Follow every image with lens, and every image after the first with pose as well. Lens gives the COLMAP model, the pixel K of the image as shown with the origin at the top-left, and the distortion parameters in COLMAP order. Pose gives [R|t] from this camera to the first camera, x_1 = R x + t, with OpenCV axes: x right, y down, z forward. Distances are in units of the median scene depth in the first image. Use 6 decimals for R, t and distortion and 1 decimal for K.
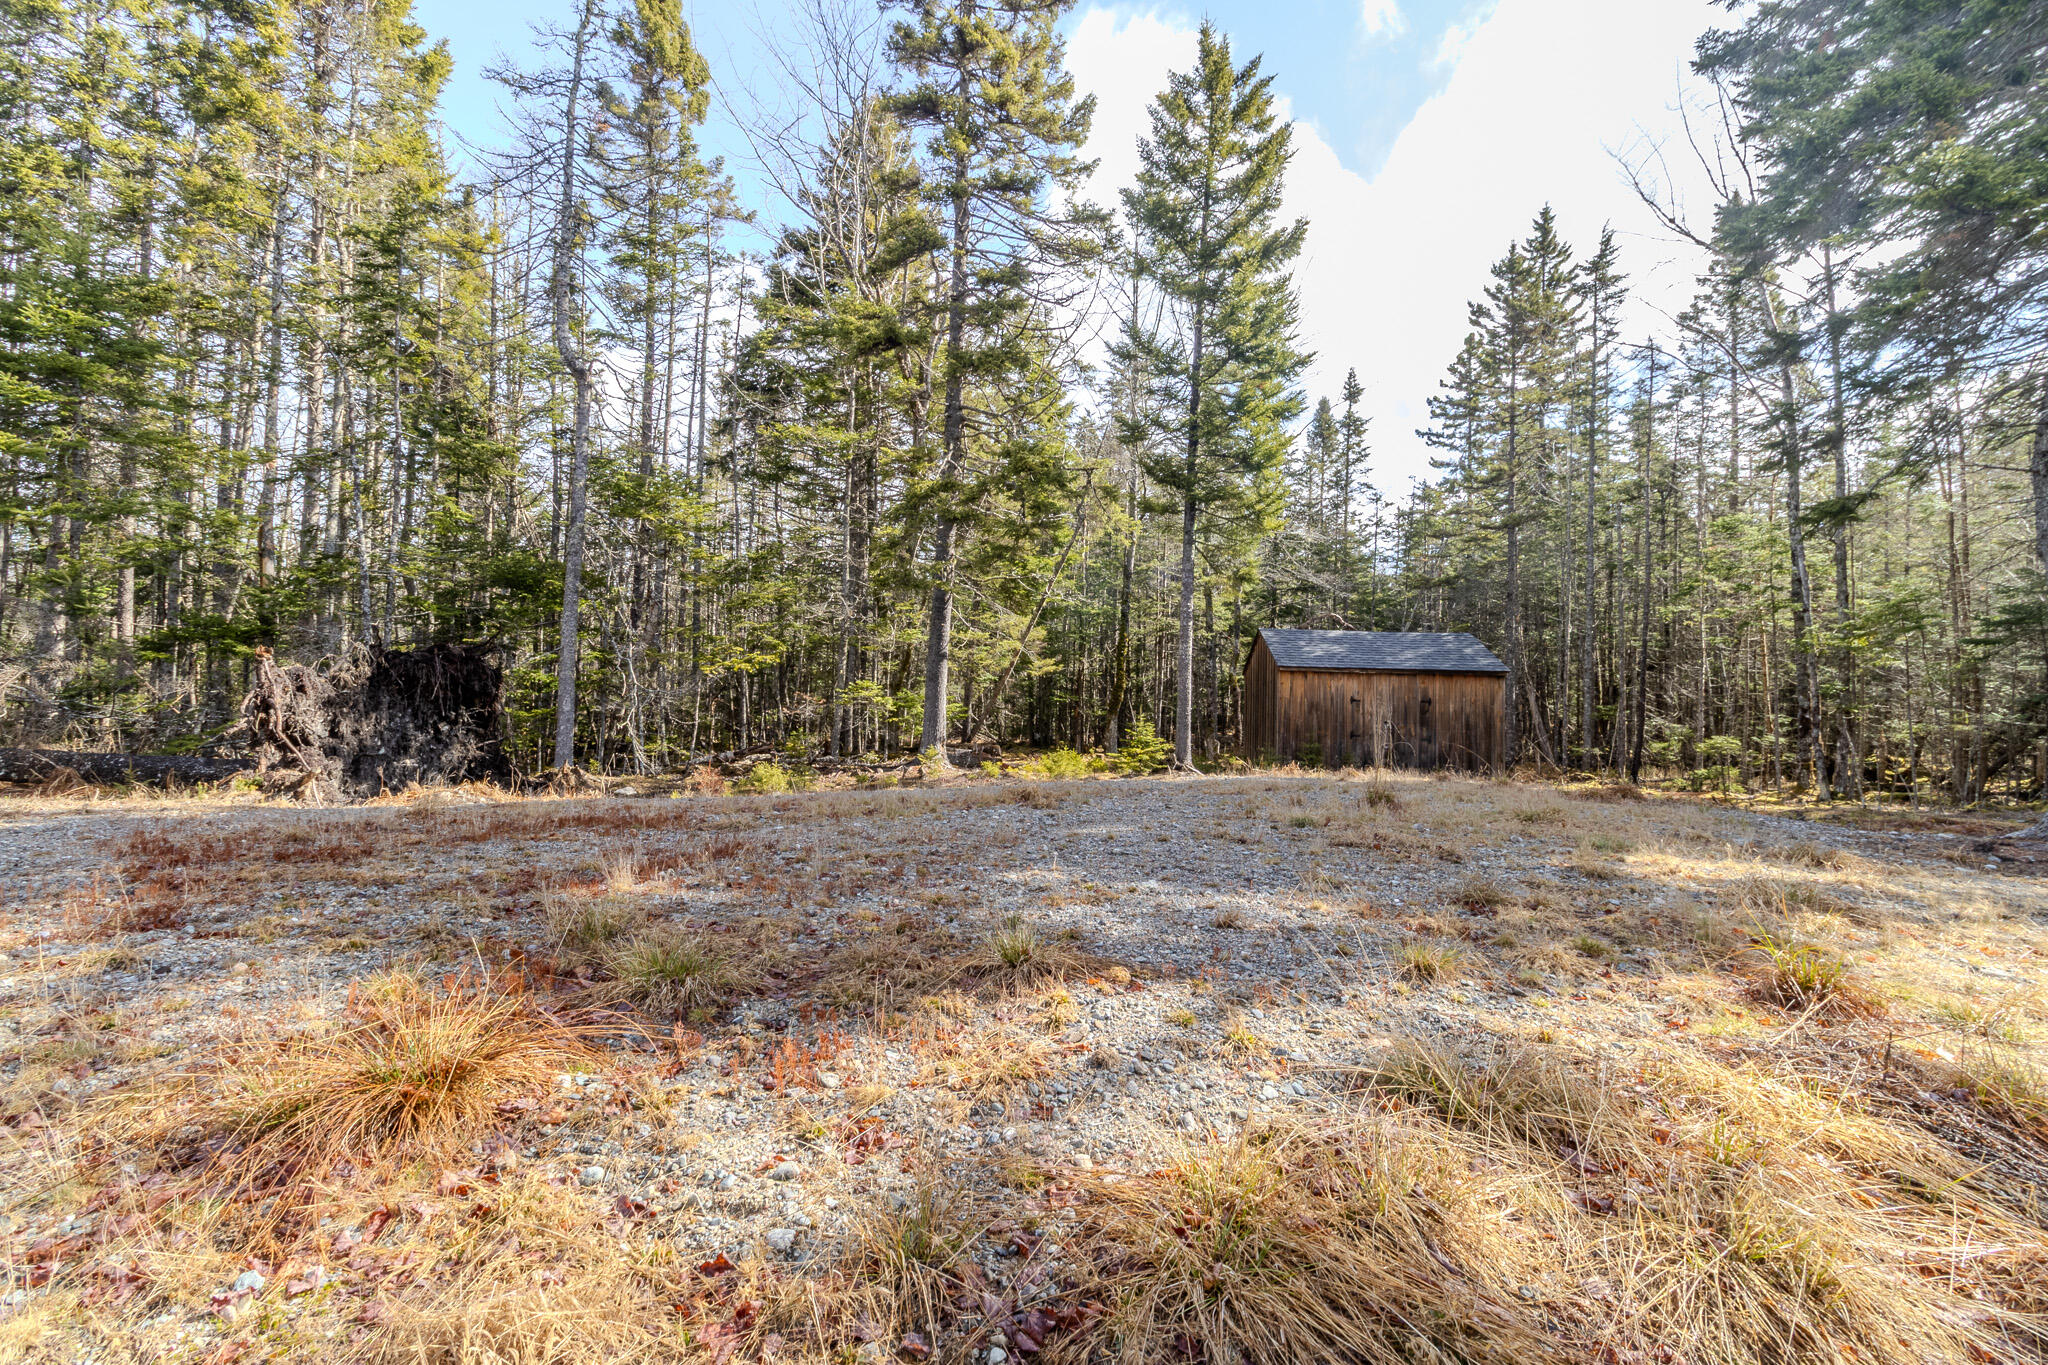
lens RADIAL K [[953.3, 0, 1023.2], [0, 953.3, 682.0], [0, 0, 1]] dist [0.000133, -0.000003]
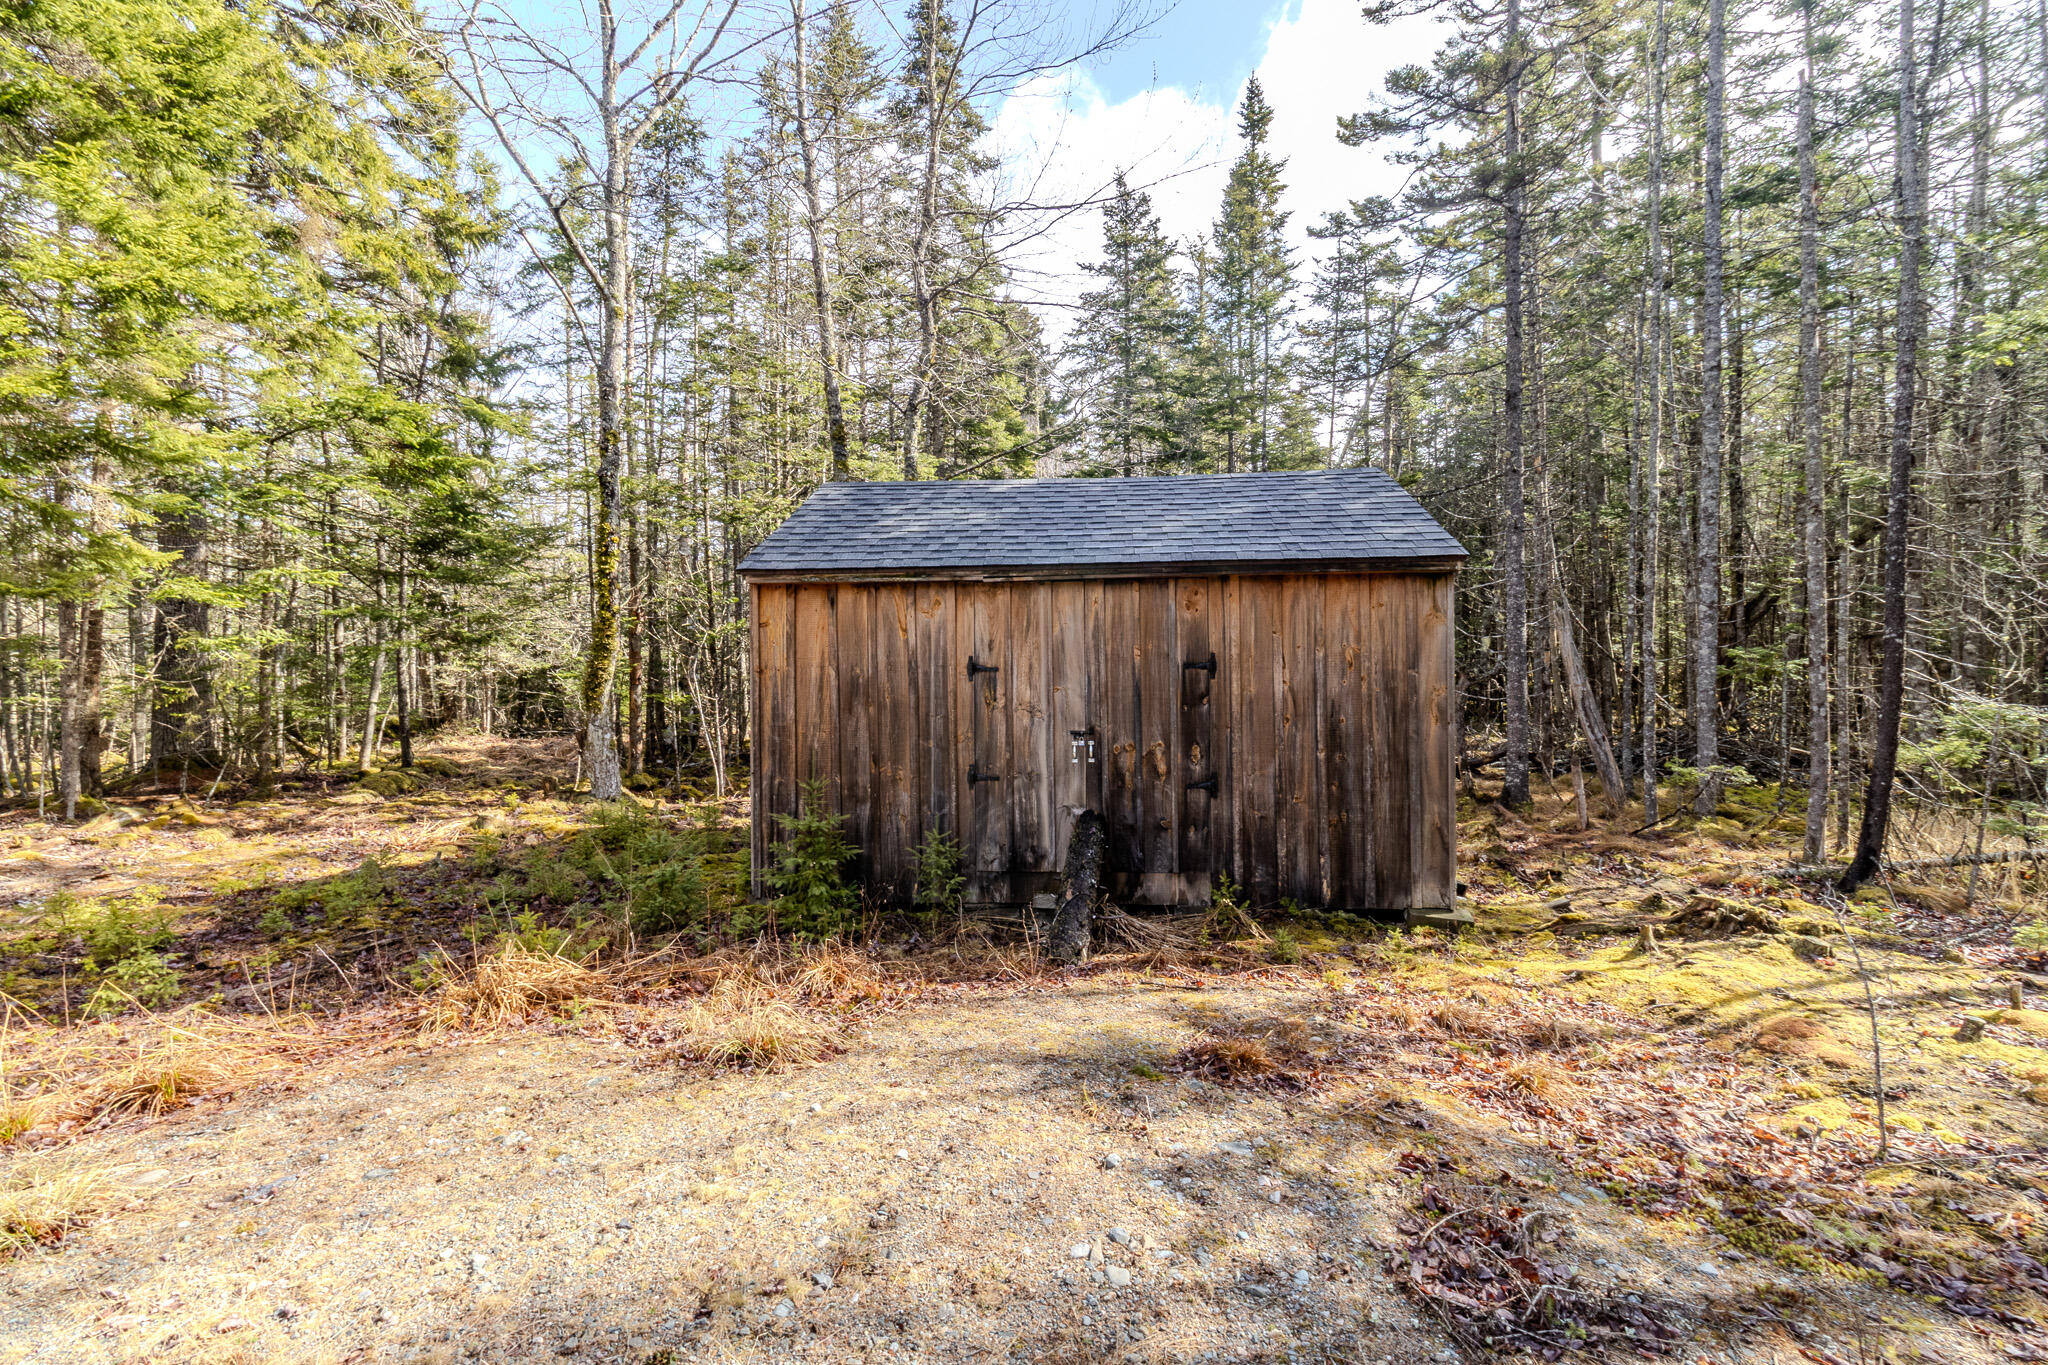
lens RADIAL K [[953.3, 0, 1024.8], [0, 953.3, 680.2], [0, 0, 1]] dist [0.000133, -0.000003]
pose [[0.998376, -0.033040, -0.046410, 0.377320], [0.035090, 0.998412, 0.044068, 0.009970], [0.044880, -0.045625, 0.997950, 0.682043]]
